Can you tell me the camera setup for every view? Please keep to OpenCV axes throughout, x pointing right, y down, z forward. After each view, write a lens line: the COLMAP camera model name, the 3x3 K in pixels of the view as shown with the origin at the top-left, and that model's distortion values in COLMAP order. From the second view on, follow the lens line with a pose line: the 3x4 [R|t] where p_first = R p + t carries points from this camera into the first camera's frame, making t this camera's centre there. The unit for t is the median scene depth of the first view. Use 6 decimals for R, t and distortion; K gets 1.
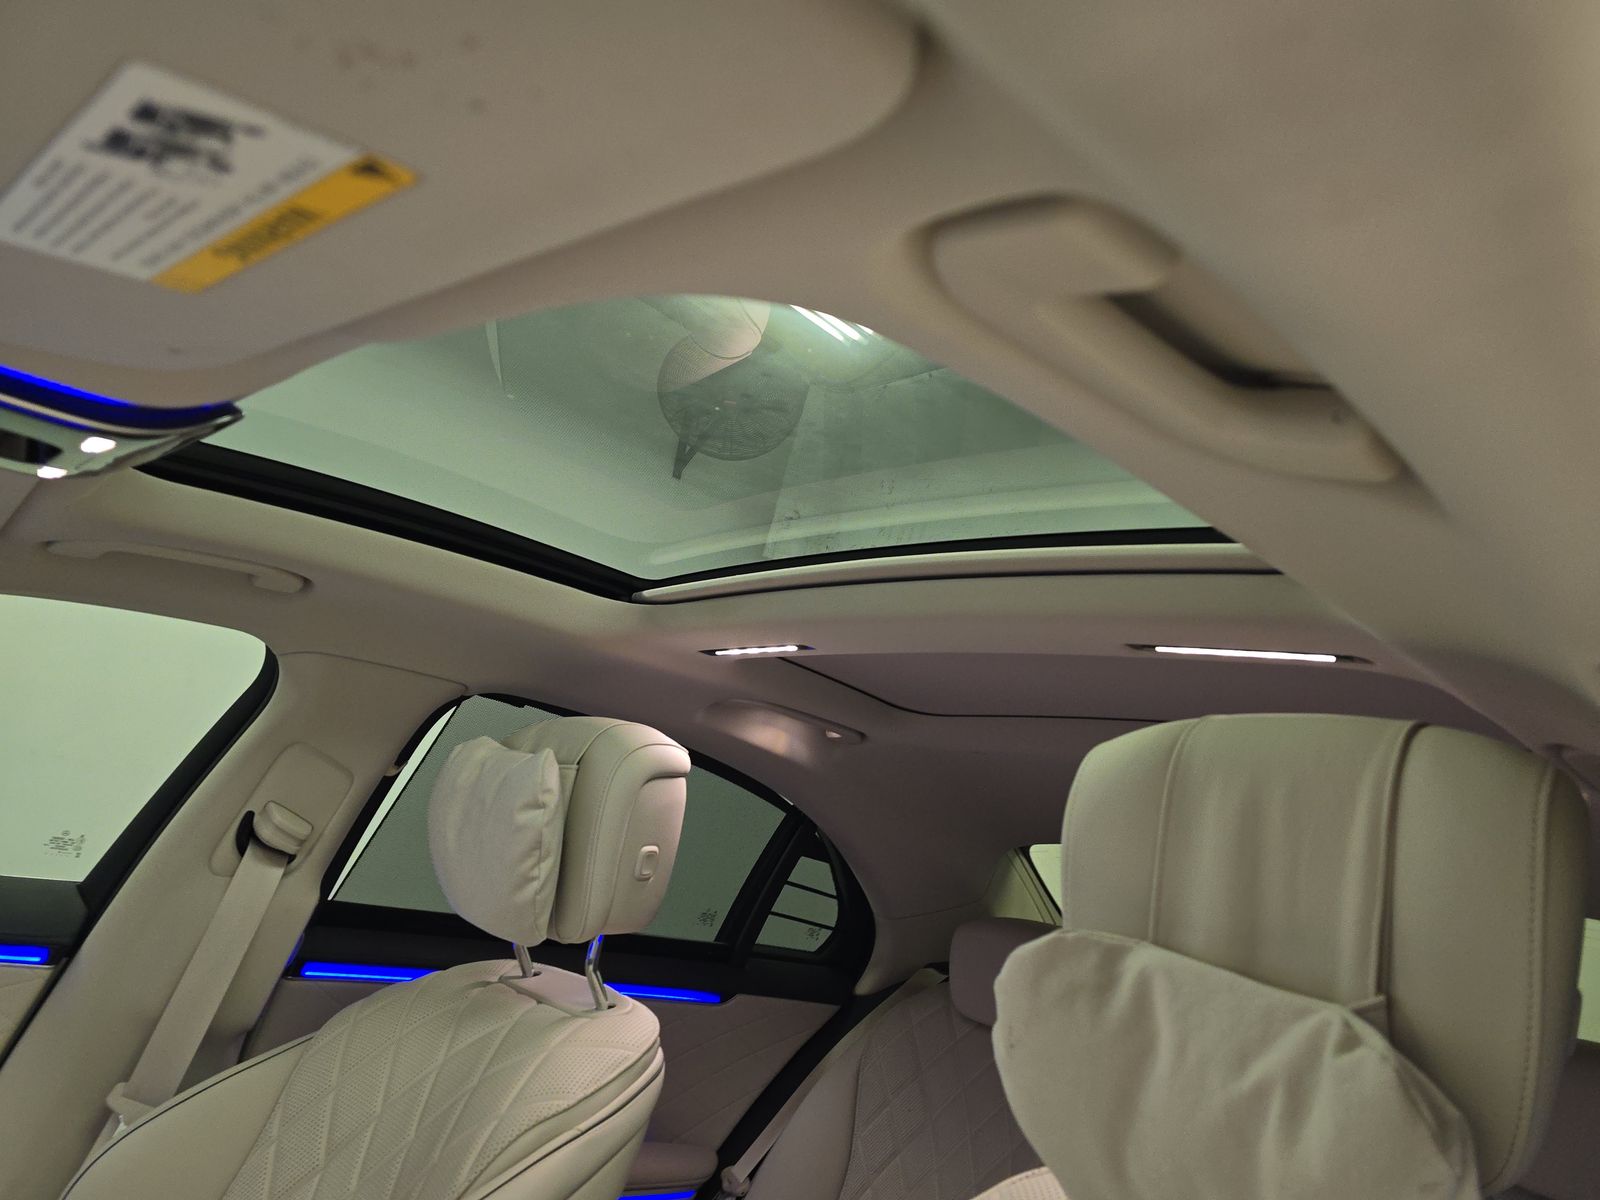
lens RADIAL K [[1042.6, 0, 800.0], [0, 1042.6, 600.0], [0, 0, 1]] dist [0.000604, -0.000422]
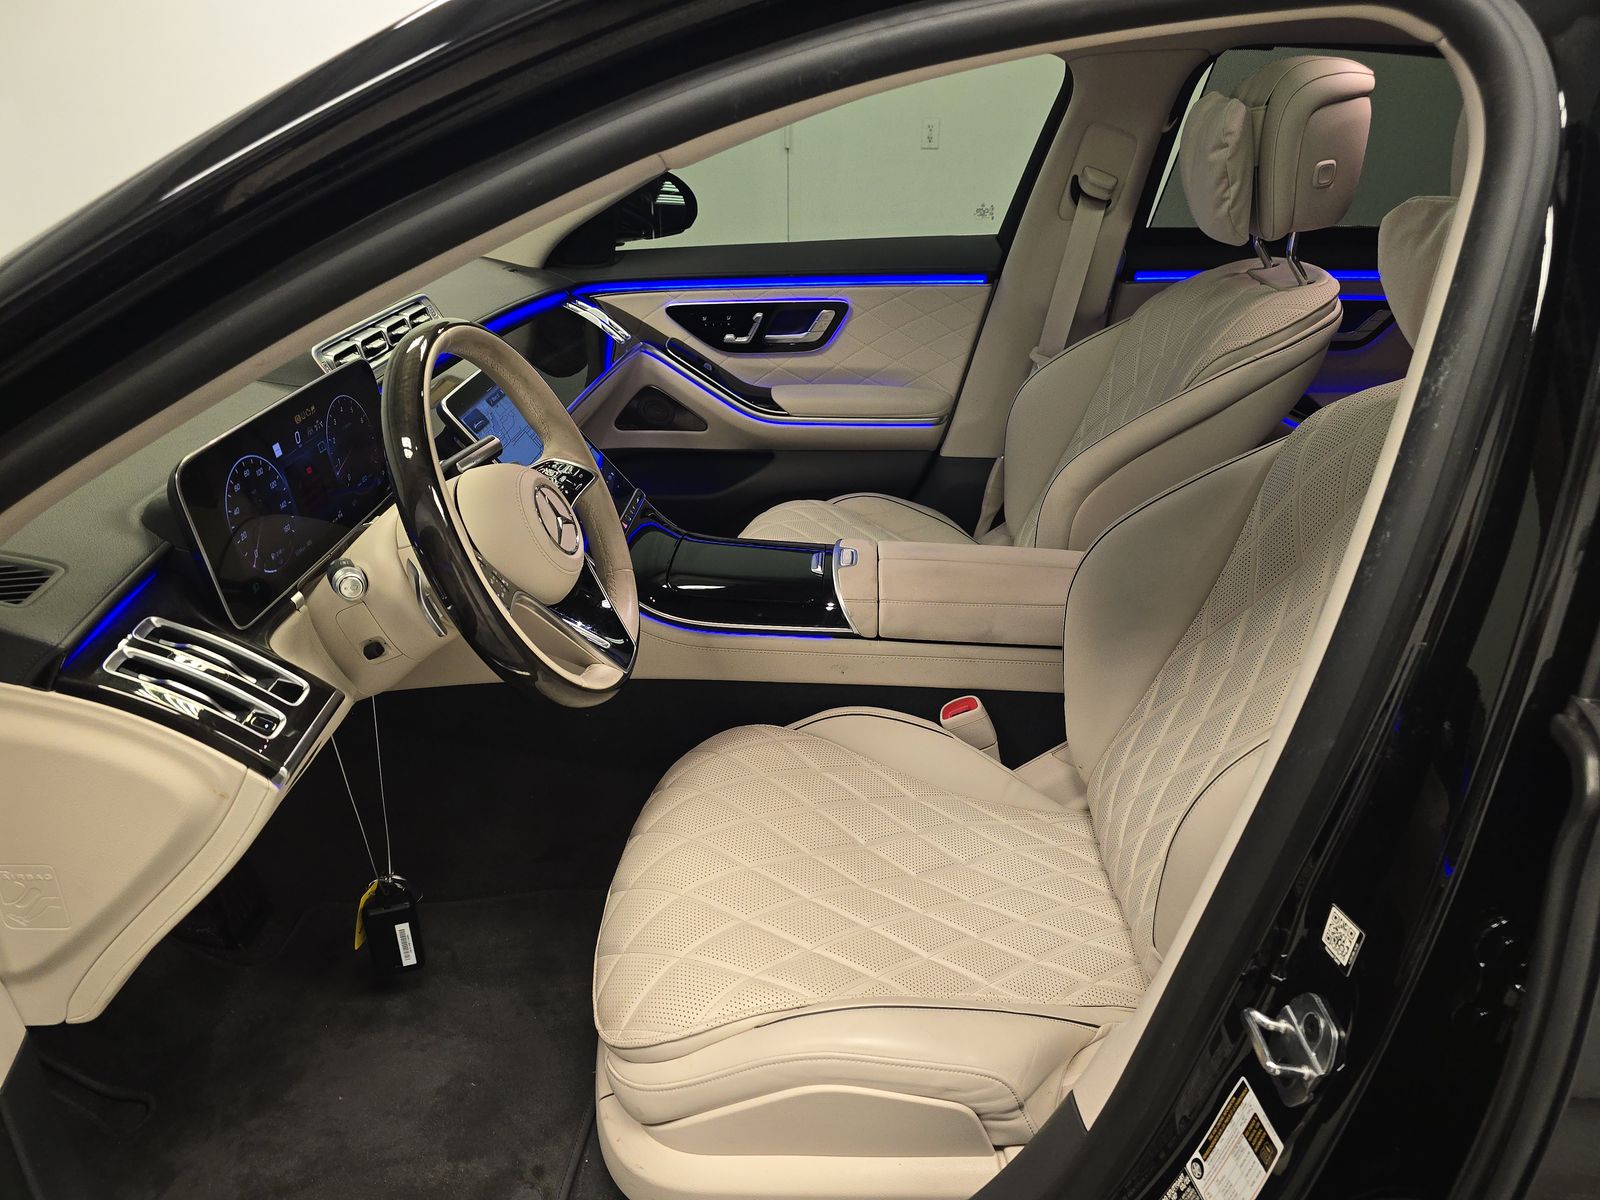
lens RADIAL K [[1042.6, 0, 800.0], [0, 1042.6, 600.0], [0, 0, 1]] dist [0.000604, -0.000422]
pose [[0.650547, 0.154545, -0.743576, 0.450139], [0.309532, 0.840116, 0.445416, -0.079299], [0.693527, -0.519924, 0.498698, -0.361559]]
